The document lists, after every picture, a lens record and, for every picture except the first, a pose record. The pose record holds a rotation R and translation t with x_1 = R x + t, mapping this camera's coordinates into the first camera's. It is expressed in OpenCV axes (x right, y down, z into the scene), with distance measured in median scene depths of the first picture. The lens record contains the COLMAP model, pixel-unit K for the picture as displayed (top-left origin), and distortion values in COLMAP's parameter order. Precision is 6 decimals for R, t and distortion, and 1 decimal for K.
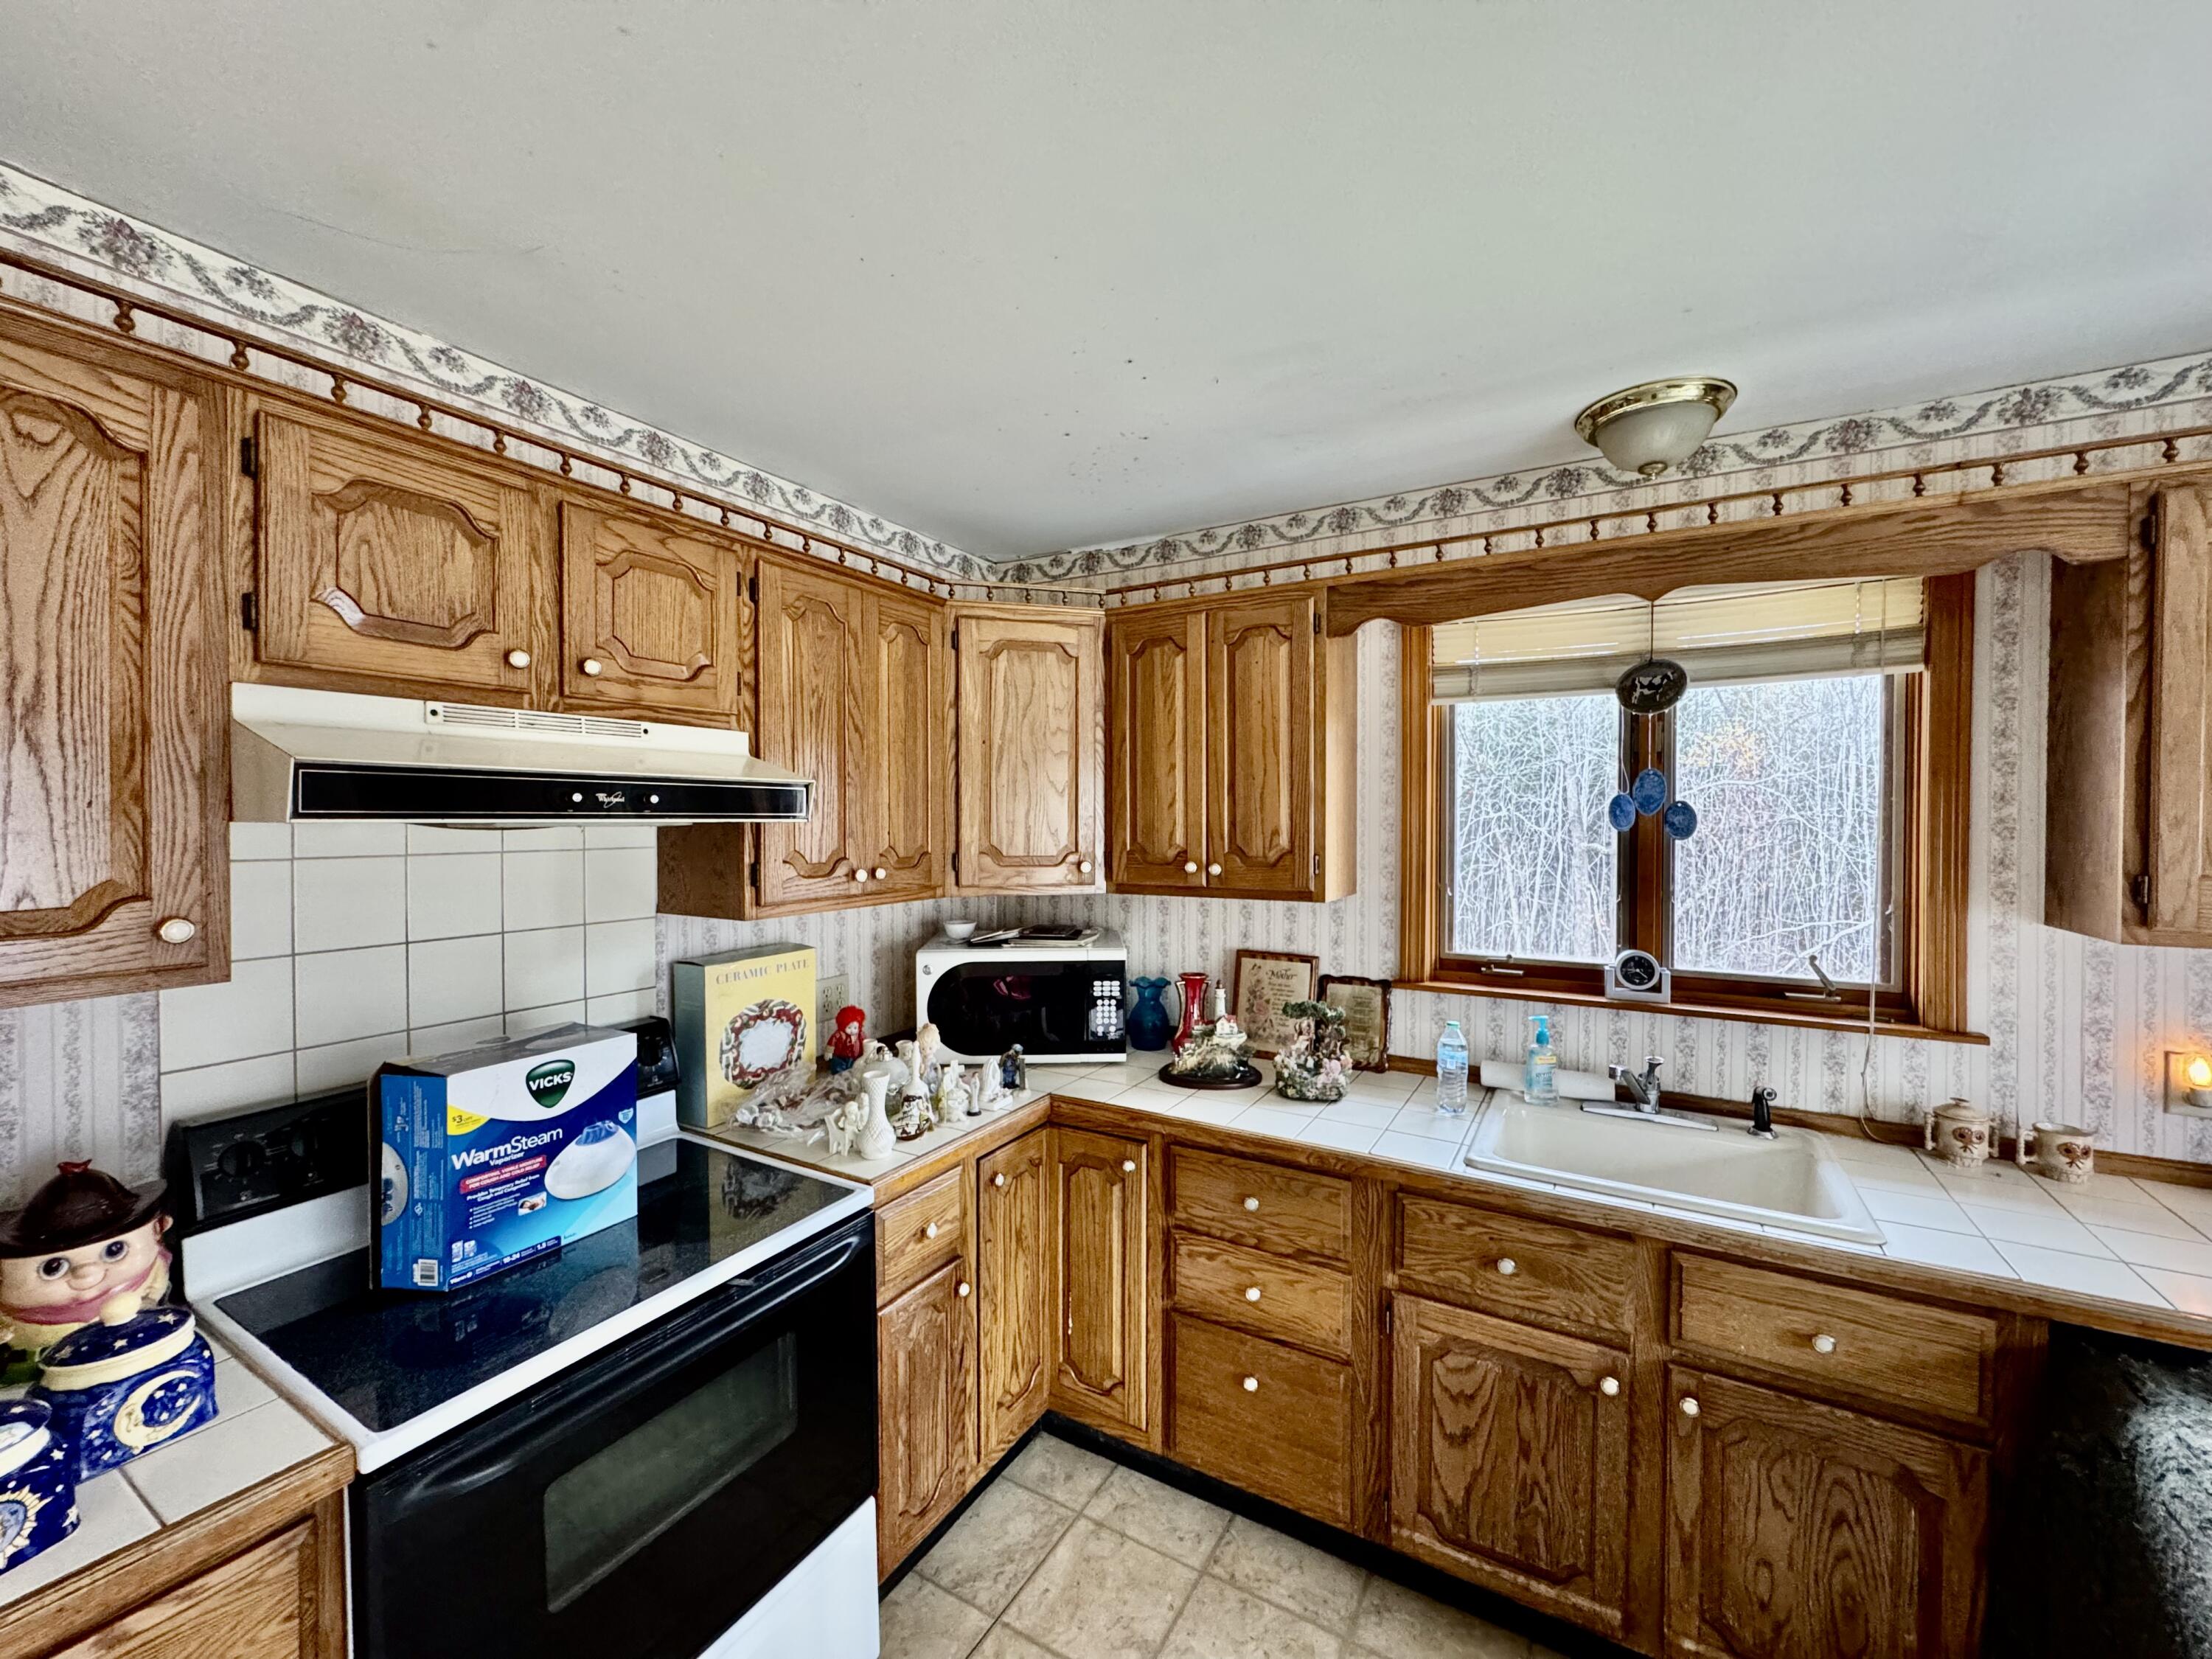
lens RADIAL K [[881.3, 0, 1104.3], [0, 881.3, 828.6], [0, 0, 1]] dist [-0.003195, 0.000305]
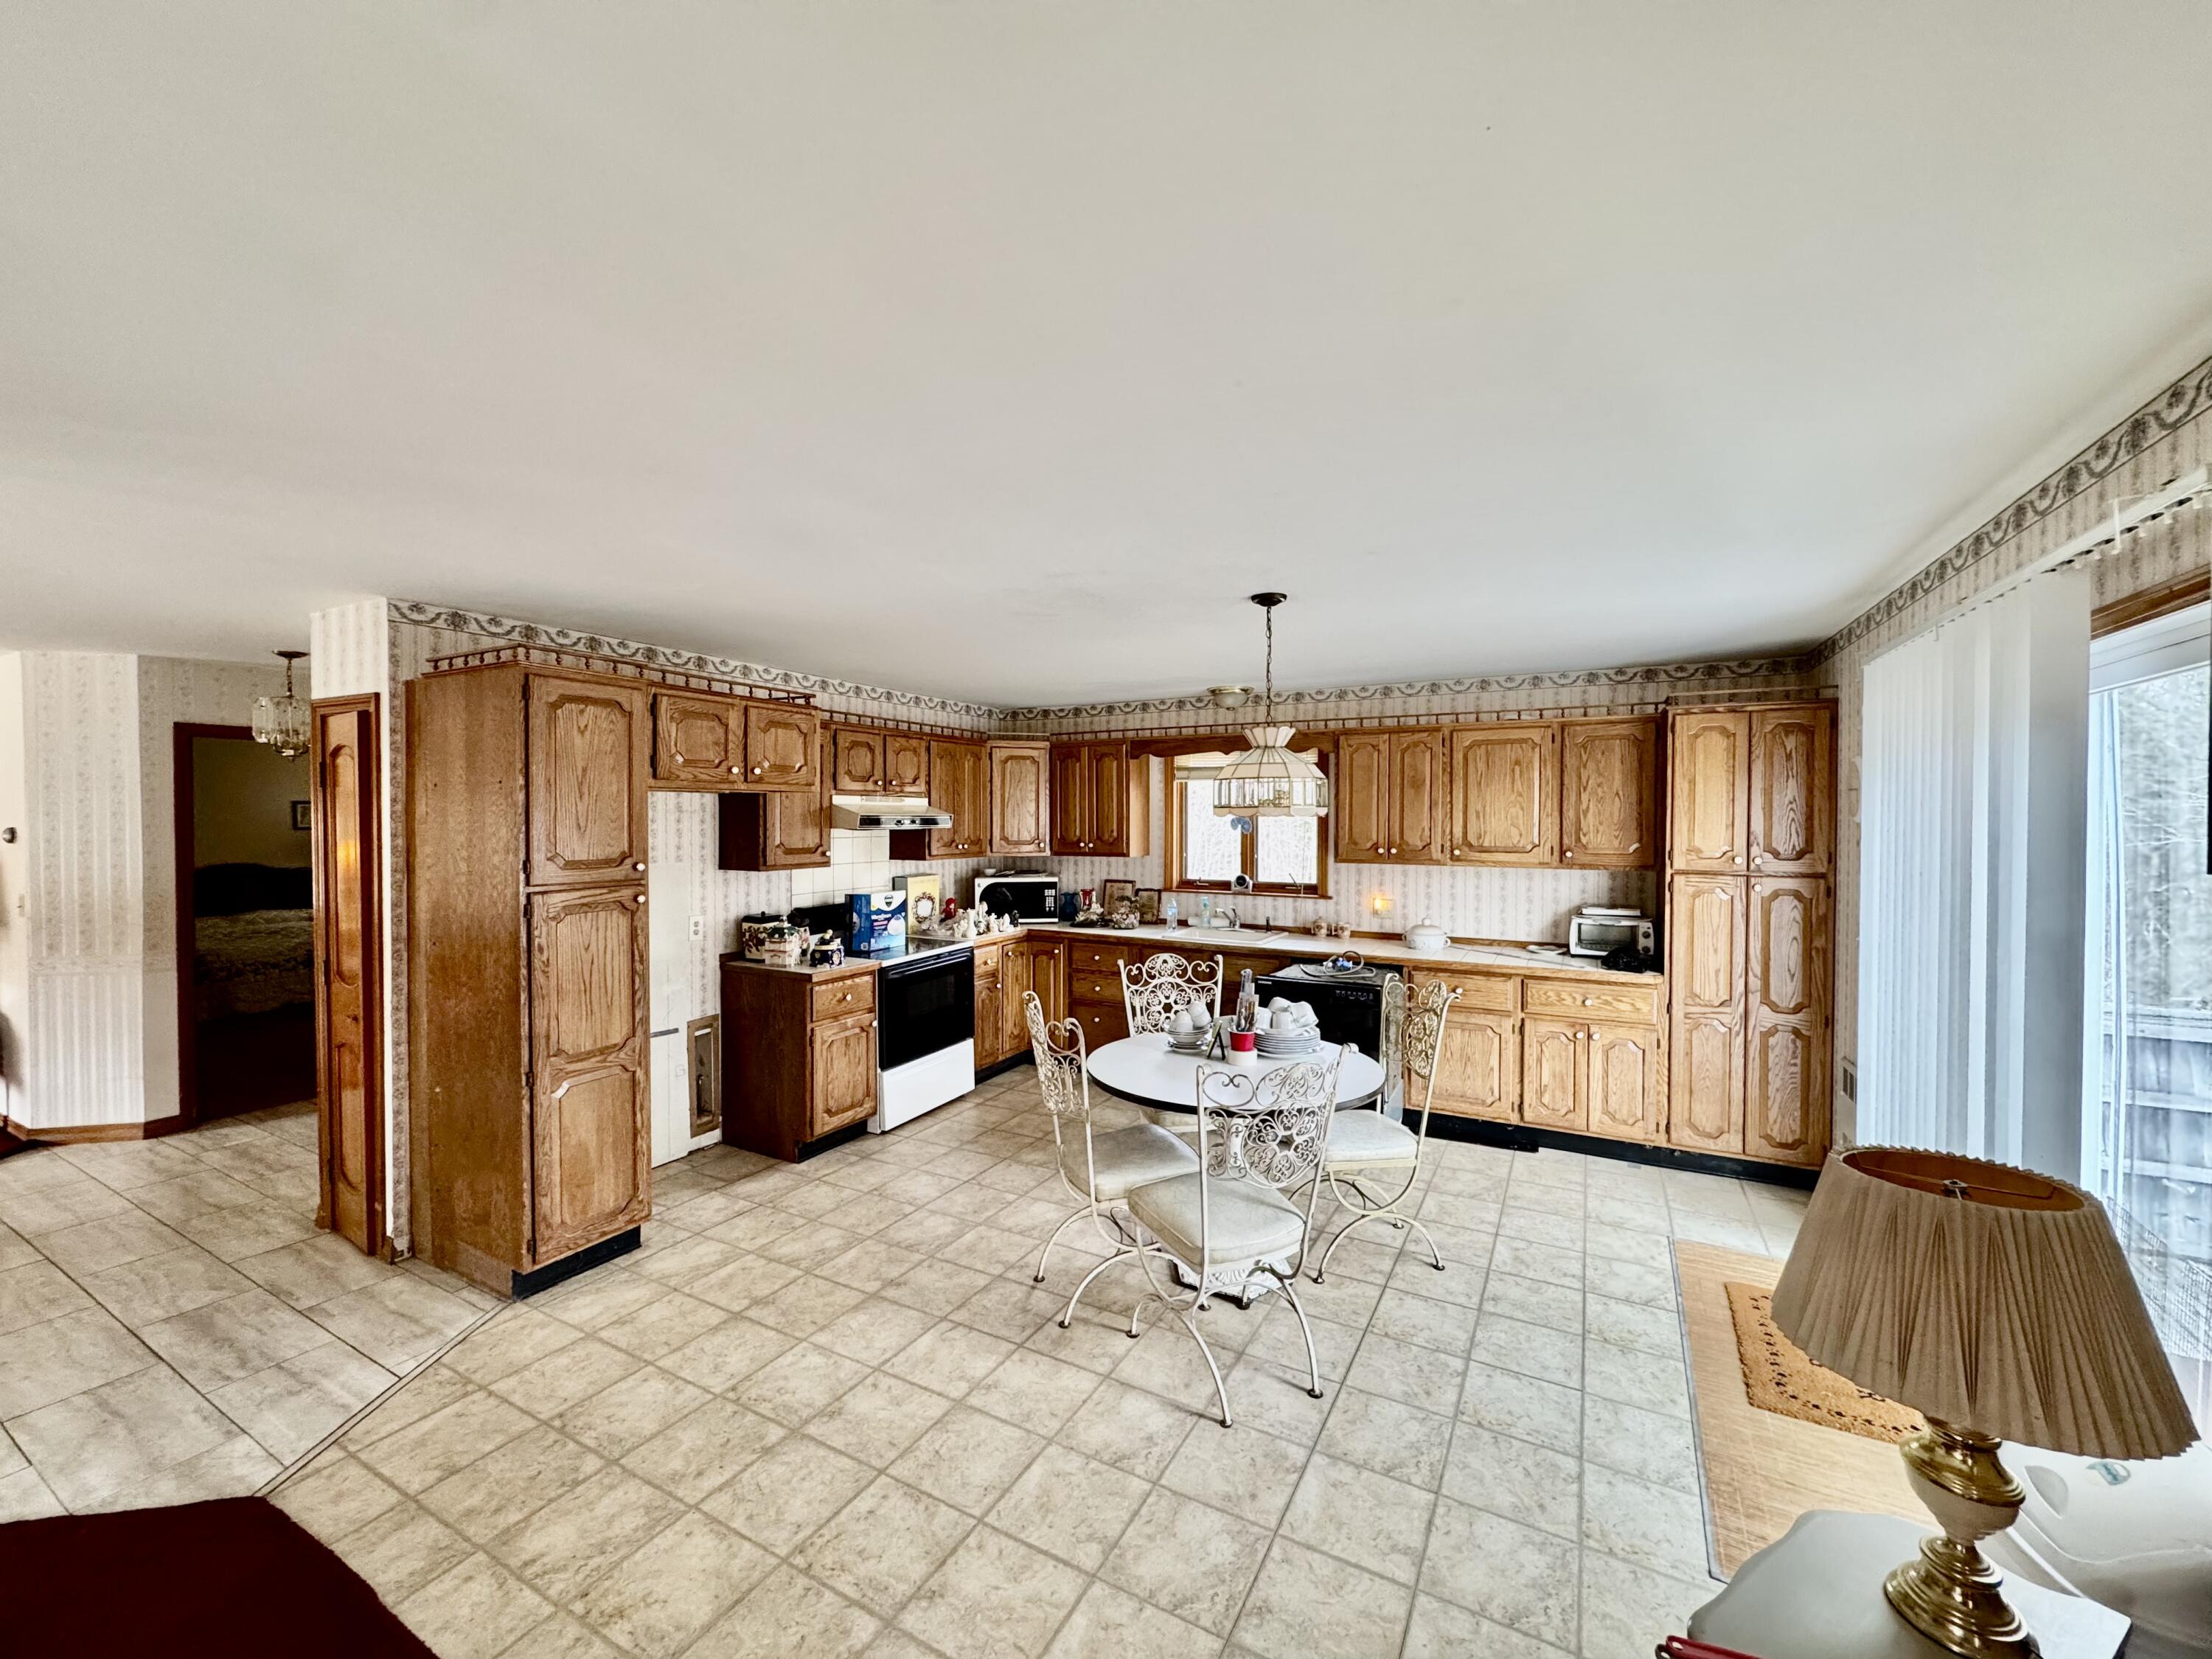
lens RADIAL K [[881.3, 0, 1104.3], [0, 881.3, 828.6], [0, 0, 1]] dist [-0.003195, 0.000305]
pose [[0.999587, -0.000120, 0.028733, 0.090588], [0.000043, 0.999996, 0.002707, -0.010019], [-0.028733, -0.002705, 0.999583, -1.626308]]
